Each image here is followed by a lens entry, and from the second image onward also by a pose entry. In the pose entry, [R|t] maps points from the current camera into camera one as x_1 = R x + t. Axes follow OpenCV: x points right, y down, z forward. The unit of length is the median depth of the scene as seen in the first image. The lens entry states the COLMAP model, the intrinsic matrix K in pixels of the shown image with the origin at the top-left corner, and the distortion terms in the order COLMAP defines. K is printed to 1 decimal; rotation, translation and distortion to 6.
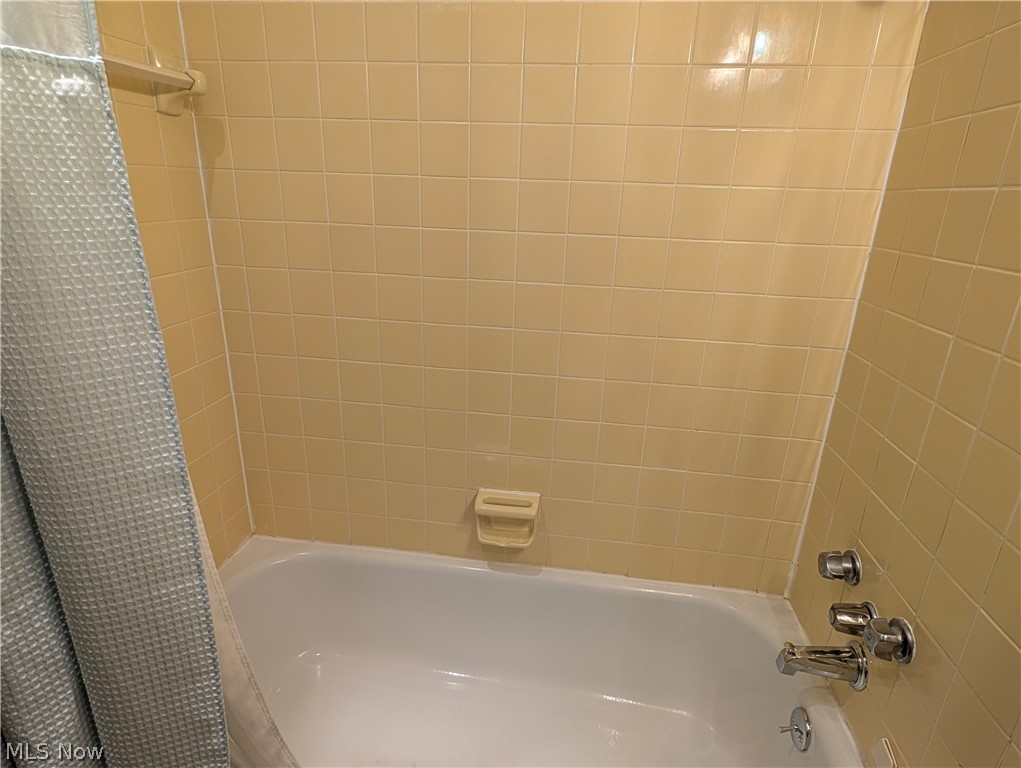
lens RADIAL K [[596.0, 0, 510.5], [0, 596.0, 384.0], [0, 0, 1]] dist [0.000902, 0.000178]
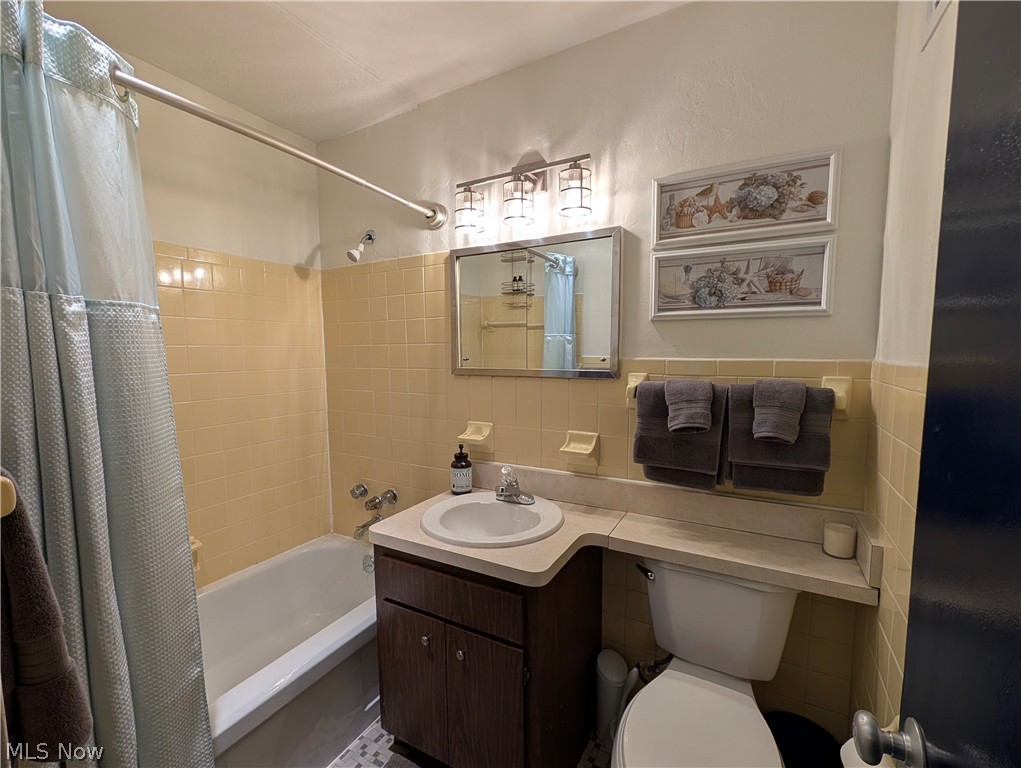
lens RADIAL K [[511.0, 0, 510.5], [0, 511.0, 384.0], [0, 0, 1]] dist [0.005230, 0.000488]
pose [[0.395632, -0.115583, 0.911107, -1.046063], [0.334755, 0.941950, -0.025866, 0.151720], [-0.855228, 0.315231, 0.411358, -0.523065]]
